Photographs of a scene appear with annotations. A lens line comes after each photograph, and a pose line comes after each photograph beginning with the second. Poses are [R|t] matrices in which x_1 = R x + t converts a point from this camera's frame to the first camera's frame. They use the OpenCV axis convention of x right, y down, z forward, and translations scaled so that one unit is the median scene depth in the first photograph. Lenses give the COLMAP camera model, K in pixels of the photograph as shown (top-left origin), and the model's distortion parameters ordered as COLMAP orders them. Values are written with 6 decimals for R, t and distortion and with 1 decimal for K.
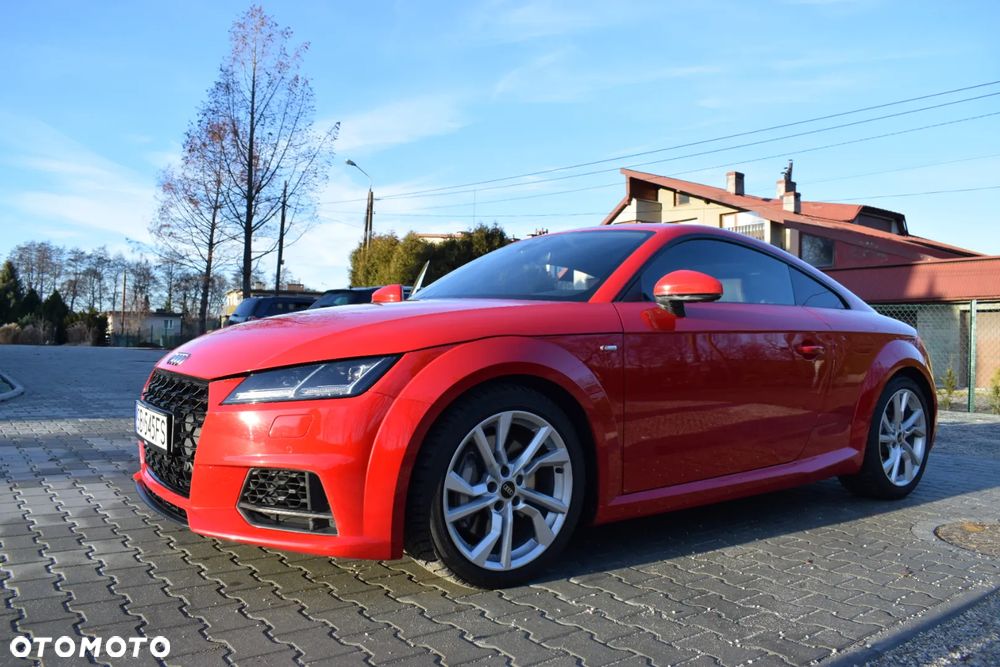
lens RADIAL K [[784.6, 0, 500.0], [0, 784.6, 333.5], [0, 0, 1]] dist [-0.093326, 0.014094]
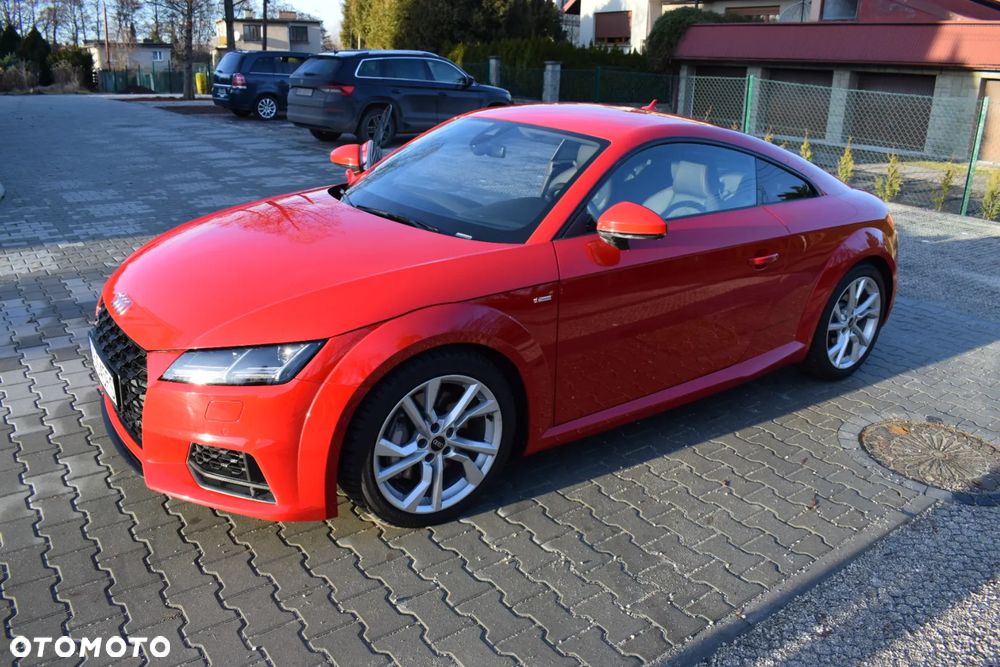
lens RADIAL K [[784.6, 0, 500.0], [0, 784.6, 333.5], [0, 0, 1]] dist [-0.093326, 0.014094]
pose [[0.999910, 0.012714, -0.004189, 0.095393], [-0.010591, 0.942764, 0.333293, -0.293223], [0.008187, -0.333218, 0.942814, 0.039725]]
